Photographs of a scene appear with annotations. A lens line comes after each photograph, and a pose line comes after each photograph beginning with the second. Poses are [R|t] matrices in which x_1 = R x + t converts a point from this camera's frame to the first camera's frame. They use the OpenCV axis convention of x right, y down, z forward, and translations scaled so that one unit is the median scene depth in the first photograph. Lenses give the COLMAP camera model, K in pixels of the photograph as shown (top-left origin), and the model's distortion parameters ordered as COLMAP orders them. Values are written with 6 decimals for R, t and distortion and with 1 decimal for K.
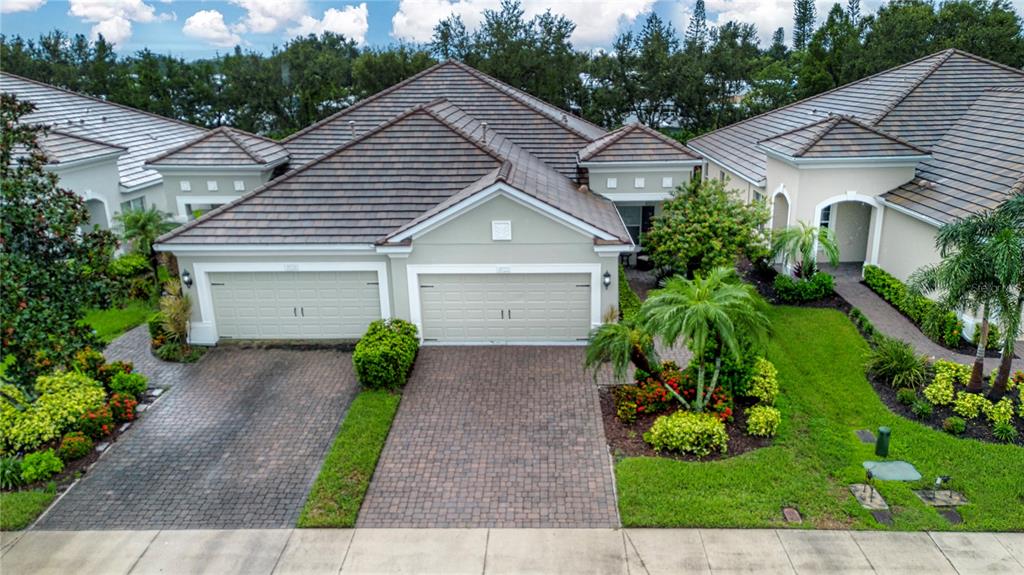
lens RADIAL K [[726.4, 0, 552.7], [0, 726.4, 320.0], [0, 0, 1]] dist [0.071934, -0.072875]
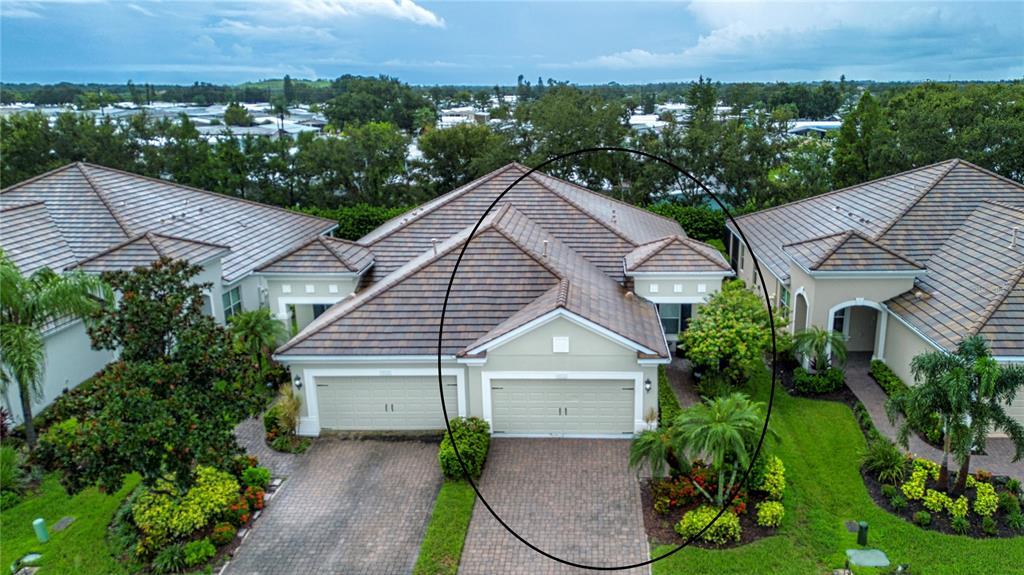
lens RADIAL K [[736.8, 0, 612.7], [0, 736.8, 331.4], [0, 0, 1]] dist [0.055187, -0.045992]
pose [[0.999751, 0.013616, 0.017668, -0.007232], [-0.013099, 0.999493, -0.029035, -0.117426], [-0.018054, 0.028796, 0.999422, -0.236719]]
